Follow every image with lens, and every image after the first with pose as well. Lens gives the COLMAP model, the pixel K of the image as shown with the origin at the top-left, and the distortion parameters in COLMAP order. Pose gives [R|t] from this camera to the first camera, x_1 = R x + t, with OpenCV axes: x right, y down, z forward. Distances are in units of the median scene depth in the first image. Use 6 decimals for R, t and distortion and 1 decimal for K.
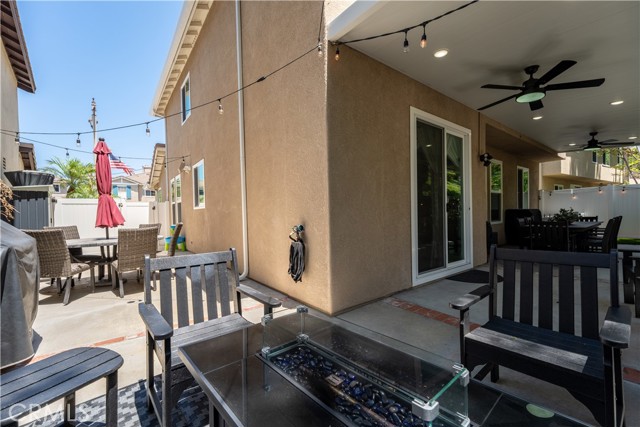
lens RADIAL K [[264.6, 0, 320.7], [0, 264.6, 218.8], [0, 0, 1]] dist [0.001155, 0.000092]
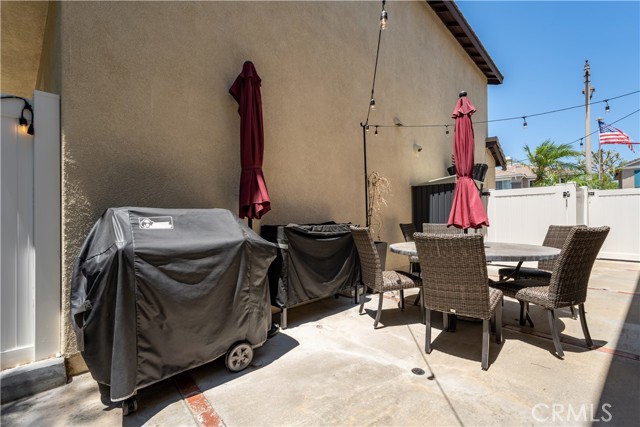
lens RADIAL K [[287.1, 0, 317.2], [0, 287.1, 216.9], [0, 0, 1]] dist [0.001575, 0.000014]
pose [[0.041212, 0.018343, -0.998982, -0.079587], [-0.008879, 0.999799, 0.017992, -0.003281], [0.999111, 0.008128, 0.041367, 0.396502]]
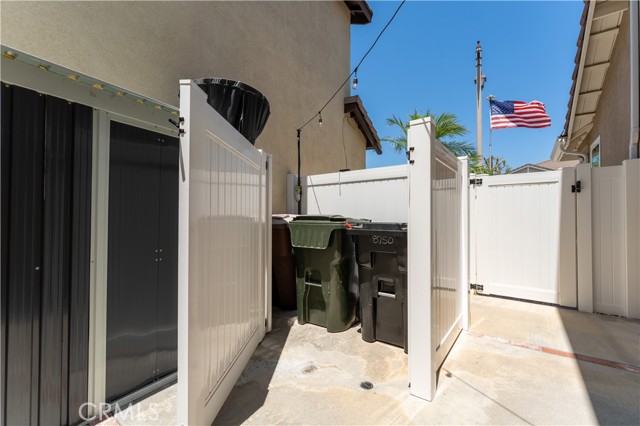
lens RADIAL K [[280.2, 0, 320.0], [0, 280.2, 213.0], [0, 0, 1]] dist [0.000268, -0.000027]
pose [[0.268376, 0.006494, -0.963292, -0.612557], [-0.027334, 0.999626, -0.000876, -0.001533], [0.962926, 0.026566, 0.268453, 0.966105]]
